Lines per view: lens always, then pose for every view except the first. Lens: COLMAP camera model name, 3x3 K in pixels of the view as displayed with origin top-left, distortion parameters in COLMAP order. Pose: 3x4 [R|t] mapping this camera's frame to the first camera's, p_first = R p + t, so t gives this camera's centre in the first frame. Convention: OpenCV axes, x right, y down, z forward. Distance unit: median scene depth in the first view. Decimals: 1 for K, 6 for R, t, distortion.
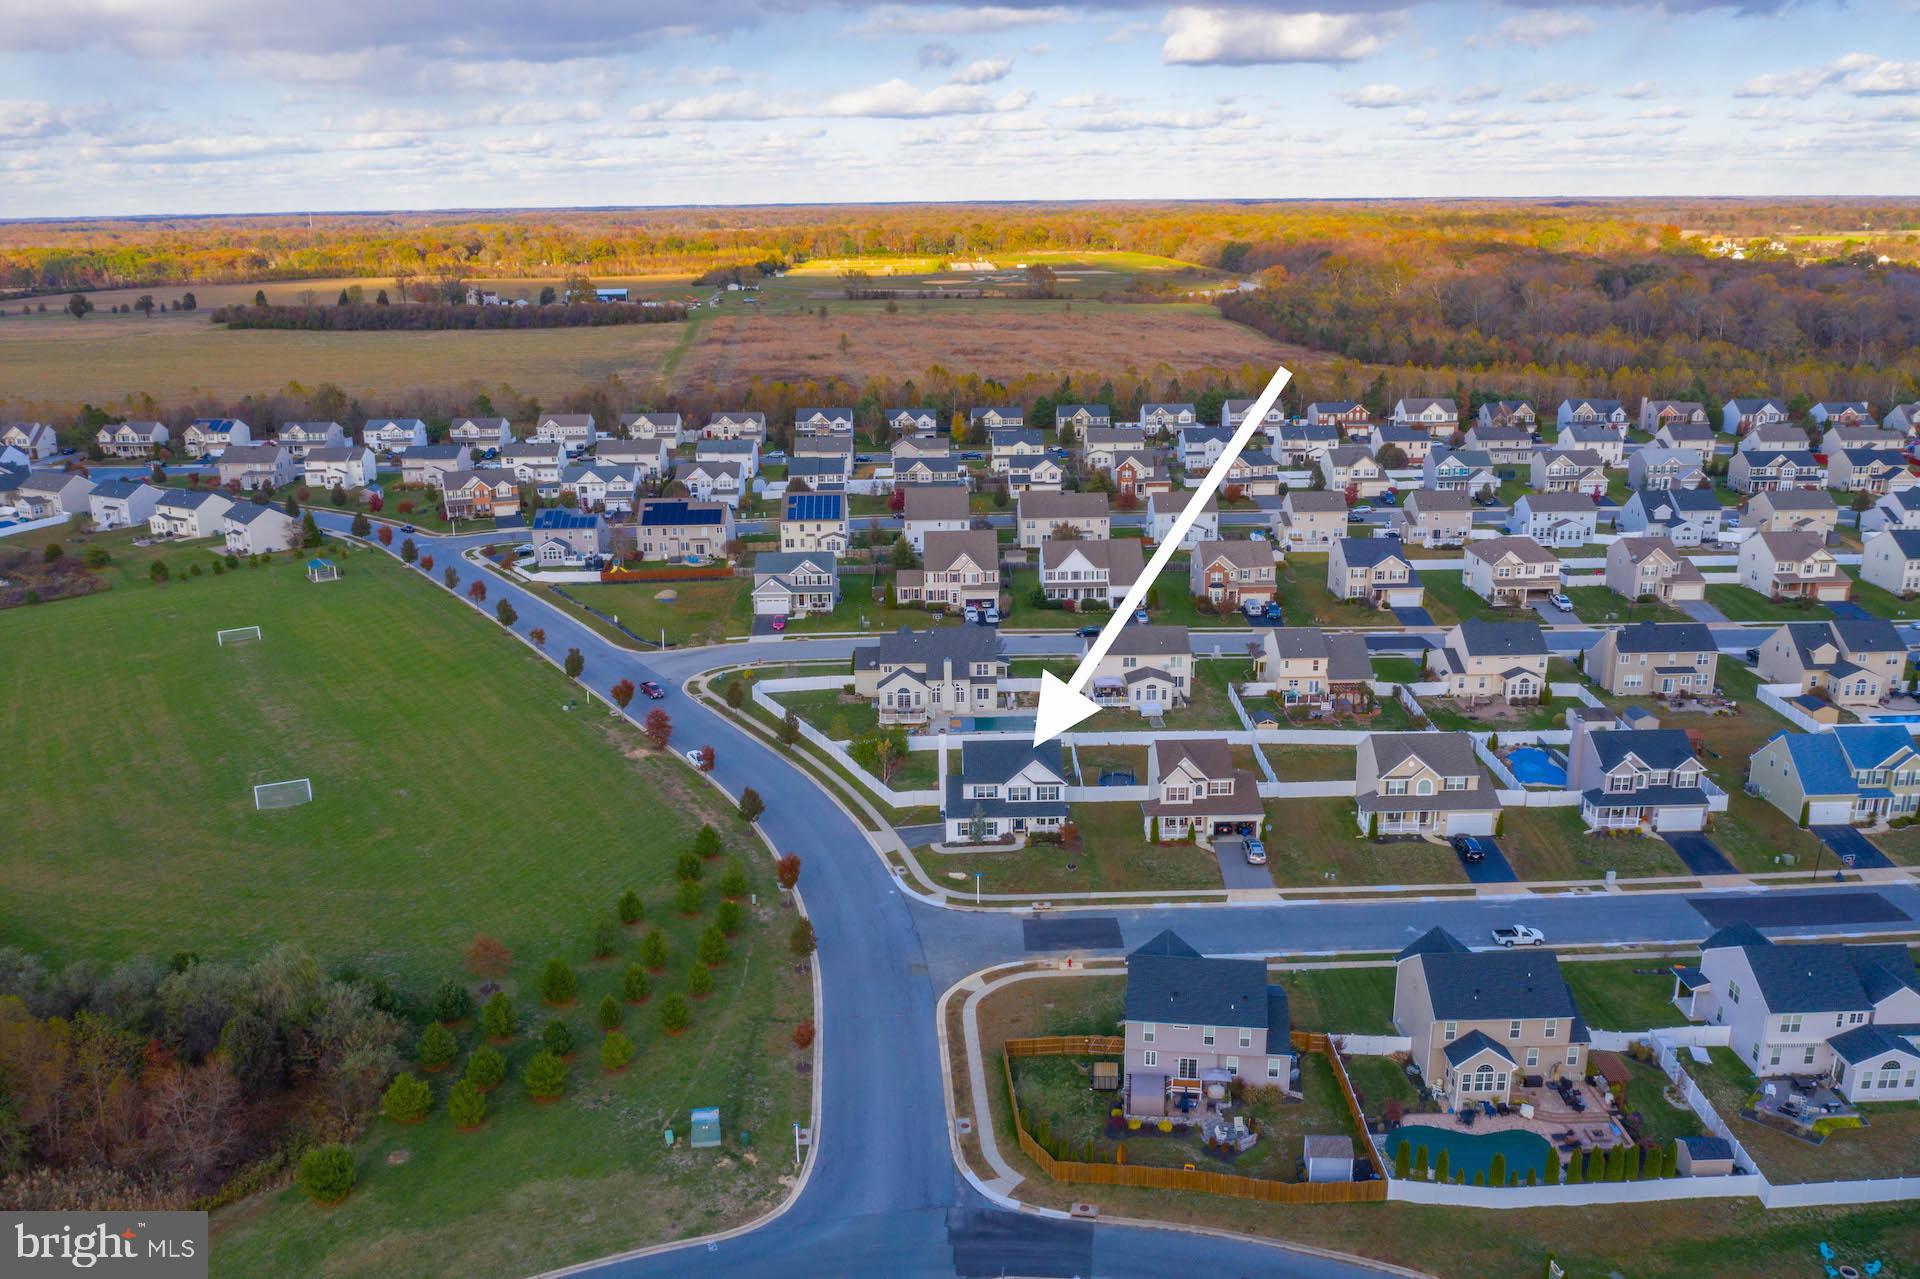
lens RADIAL K [[1499.8, 0, 969.7], [0, 1499.8, 634.2], [0, 0, 1]] dist [-0.028622, -0.002216]
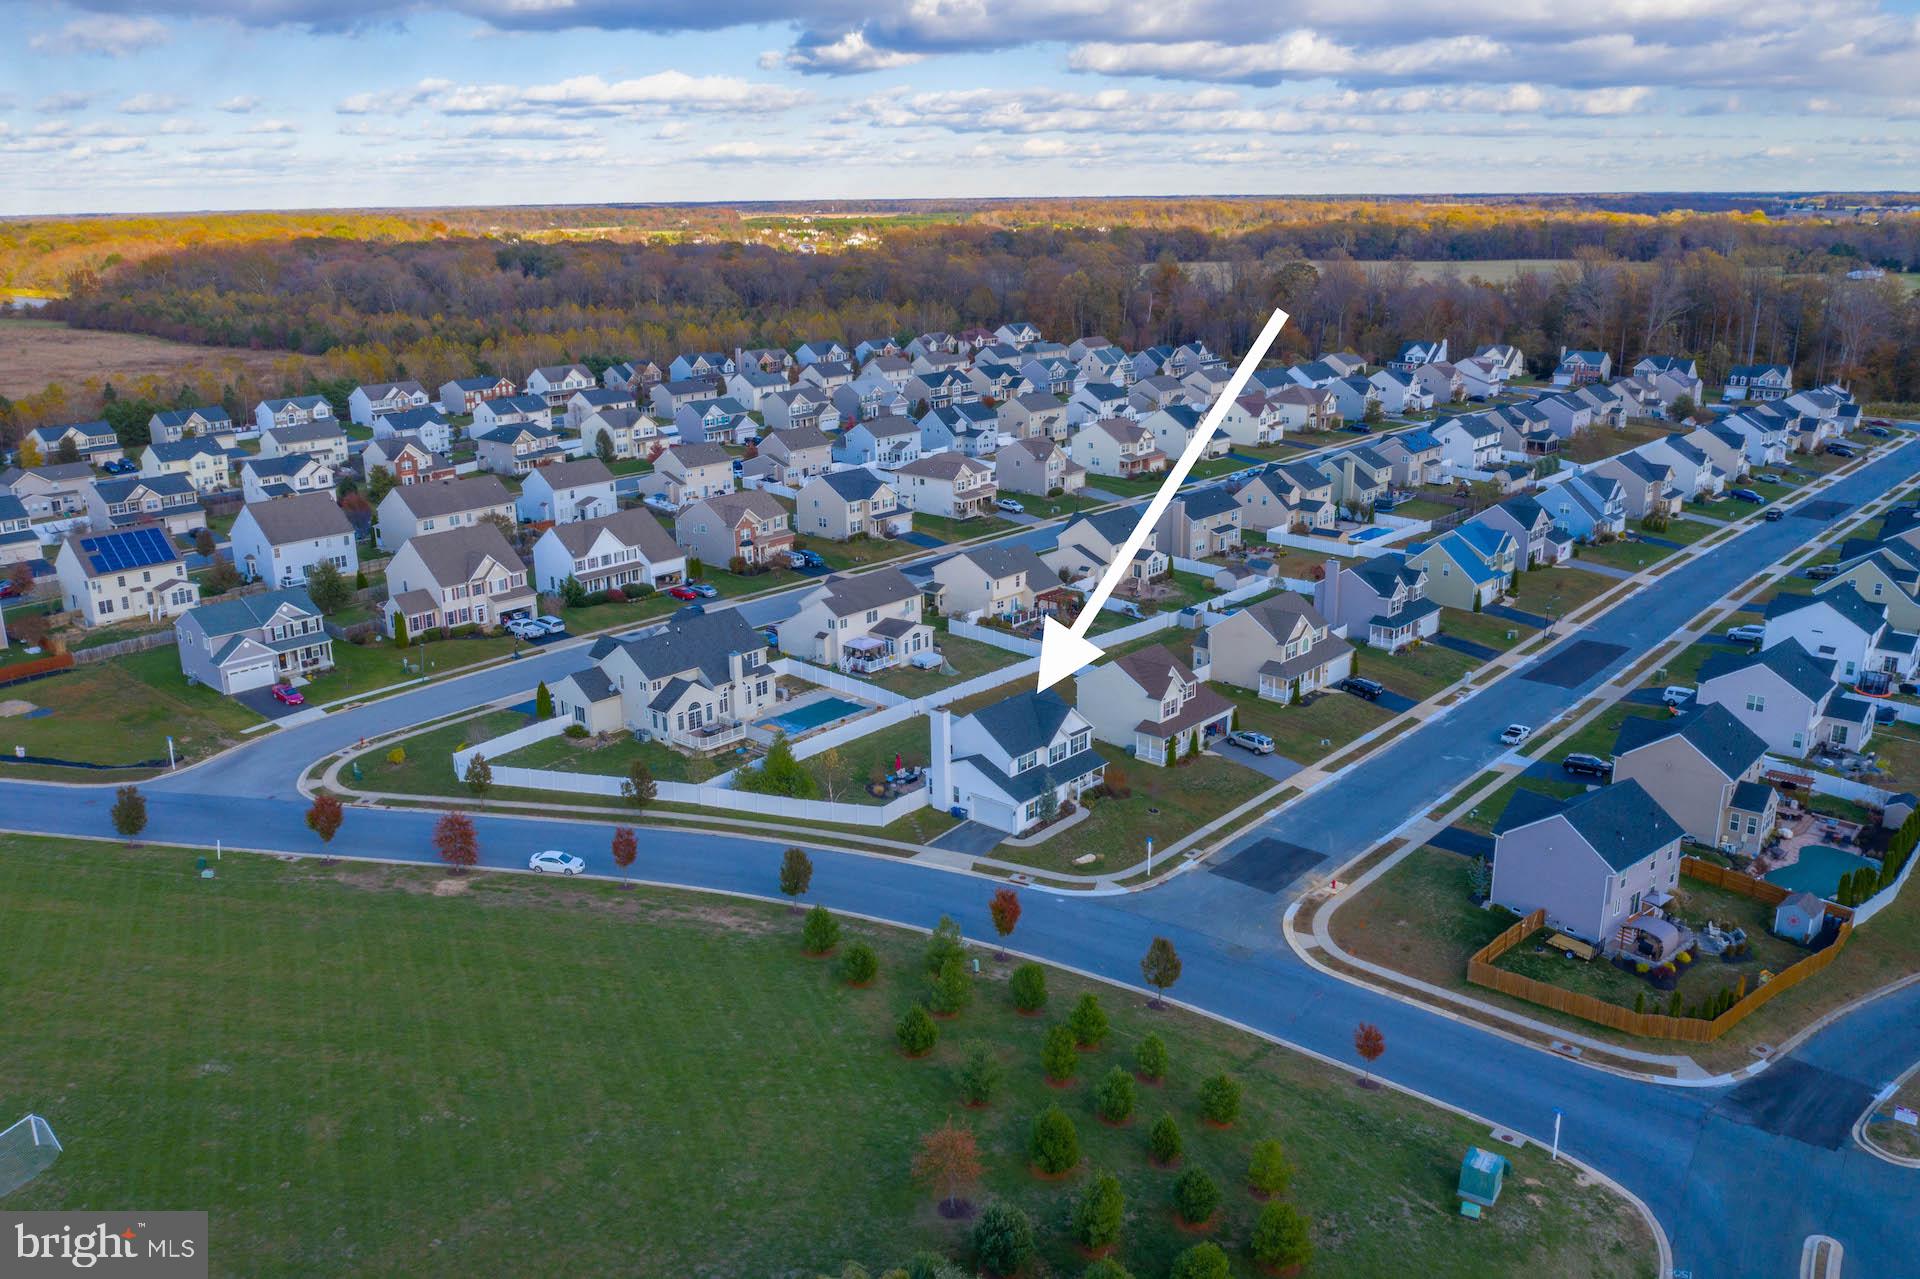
lens RADIAL K [[1501.0, 0, 960.0], [0, 1501.0, 639.5], [0, 0, 1]] dist [-0.032498, -0.002287]
pose [[0.680297, -0.205545, 0.703525, -0.387024], [0.209366, 0.974374, 0.082224, -0.023896], [-0.702397, 0.091357, 0.705898, 0.293651]]
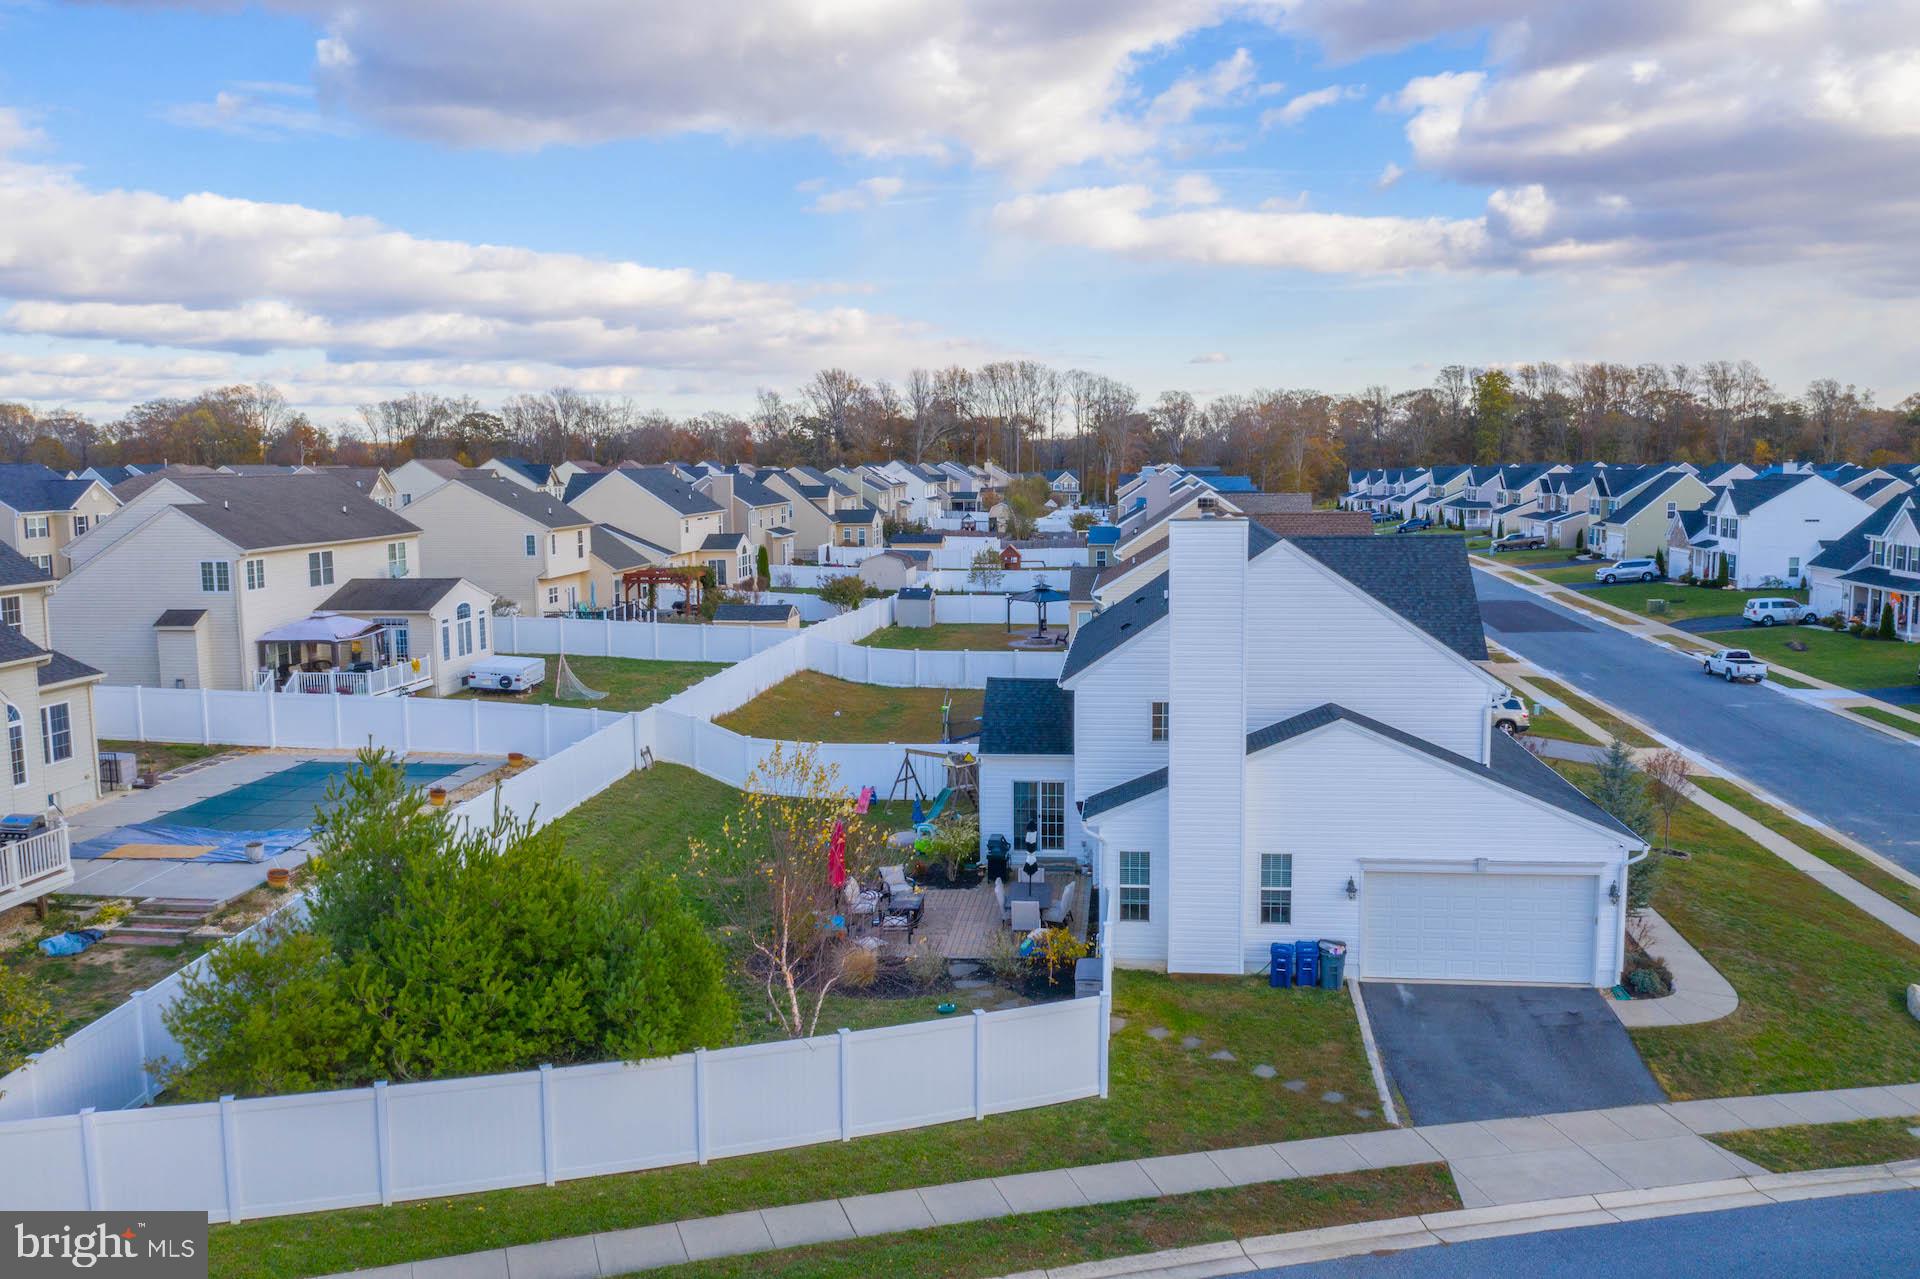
lens RADIAL K [[1522.0, 0, 927.0], [0, 1522.0, 639.0], [0, 0, 1]] dist [-0.011711, -0.006491]
pose [[0.139848, -0.108341, 0.984228, -0.144648], [0.281105, 0.957443, 0.065451, 0.038140], [-0.949433, 0.267518, 0.164352, 0.692506]]
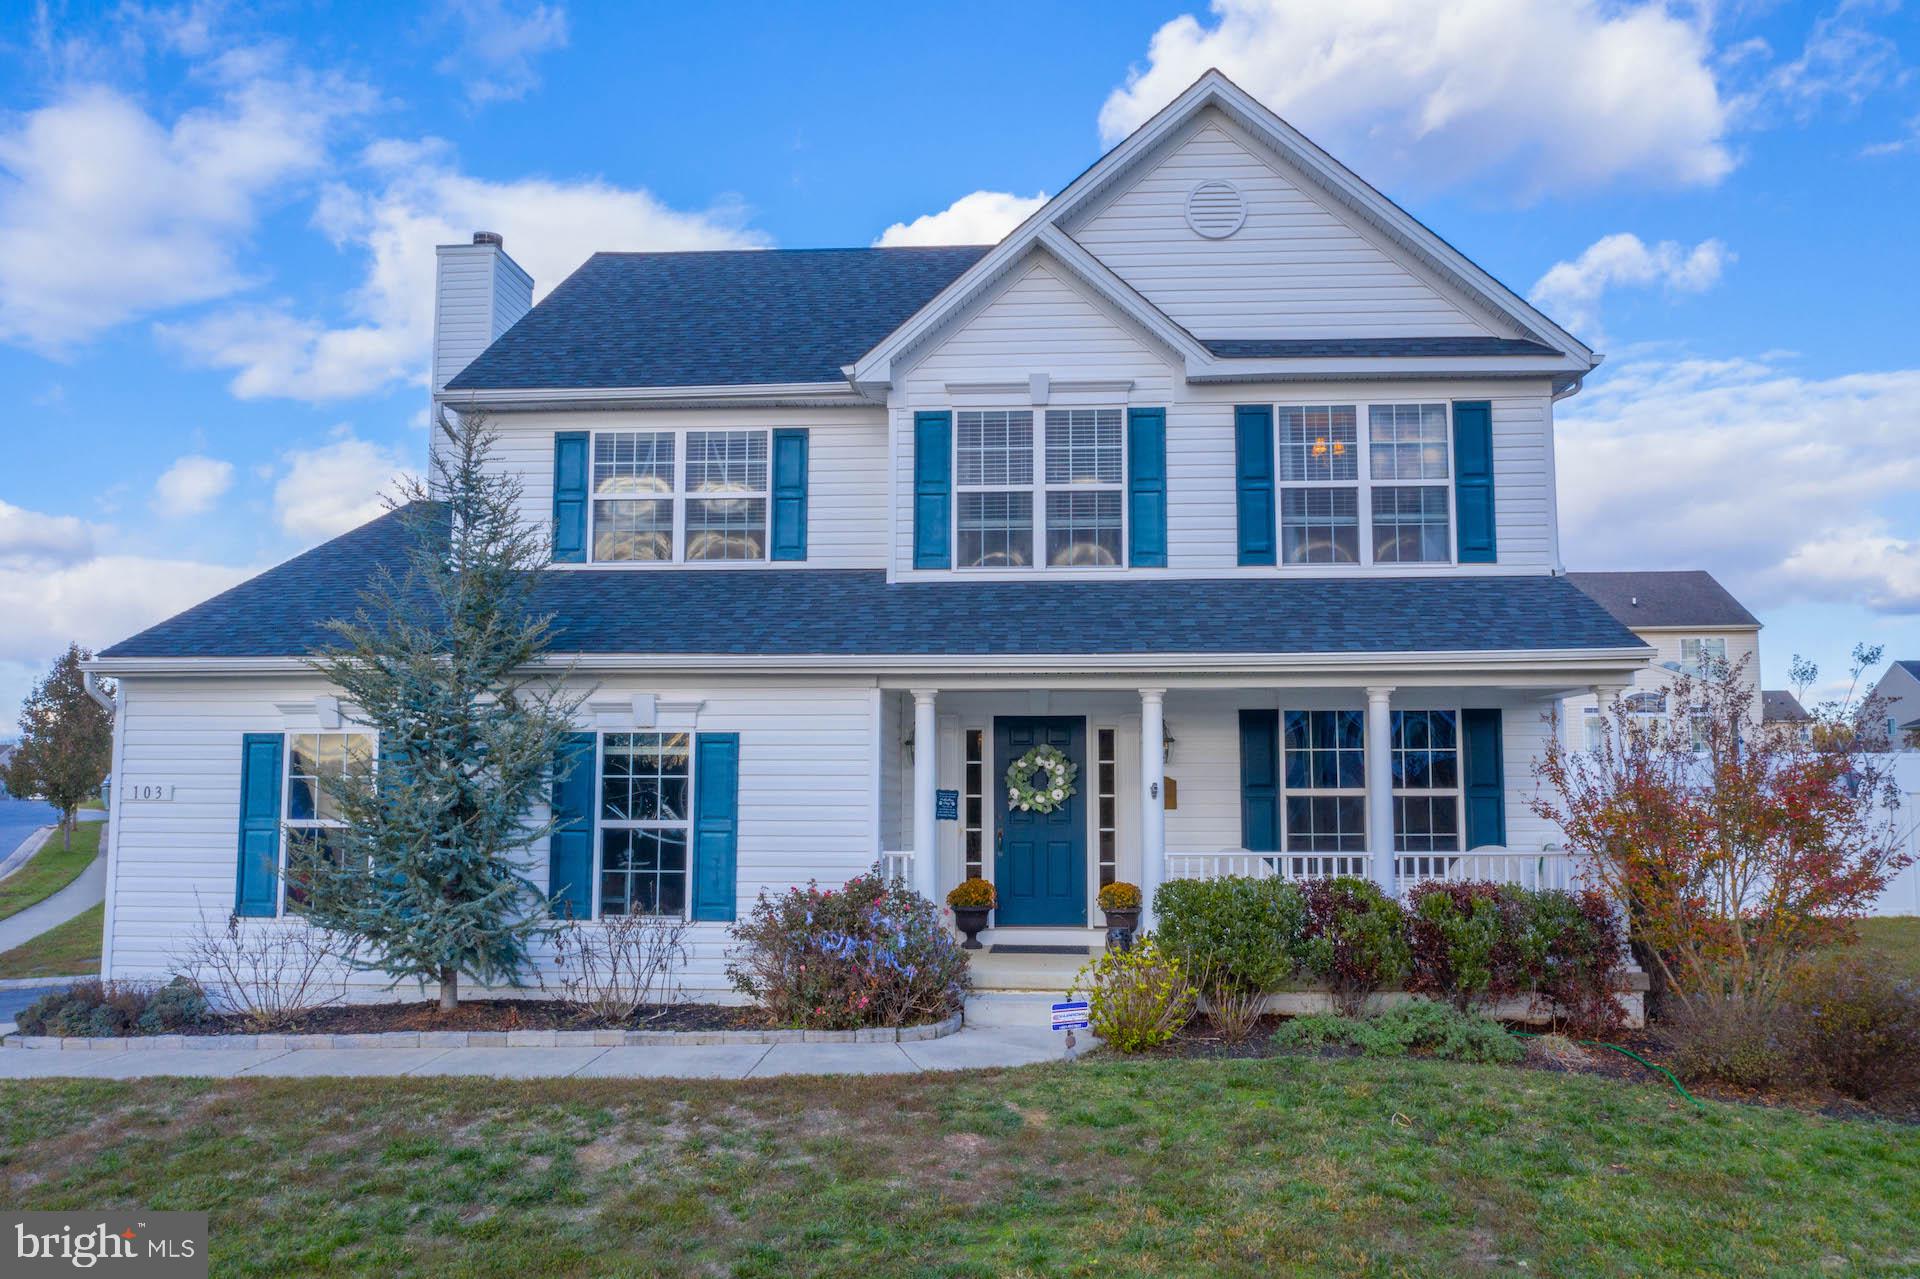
lens RADIAL K [[1499.8, 0, 969.7], [0, 1499.8, 634.2], [0, 0, 1]] dist [-0.028622, -0.002216]
pose [[0.996673, 0.001069, -0.081500, 0.024261], [-0.031929, 0.925122, -0.378324, 0.098760], [0.074993, 0.379668, 0.922078, 0.613573]]
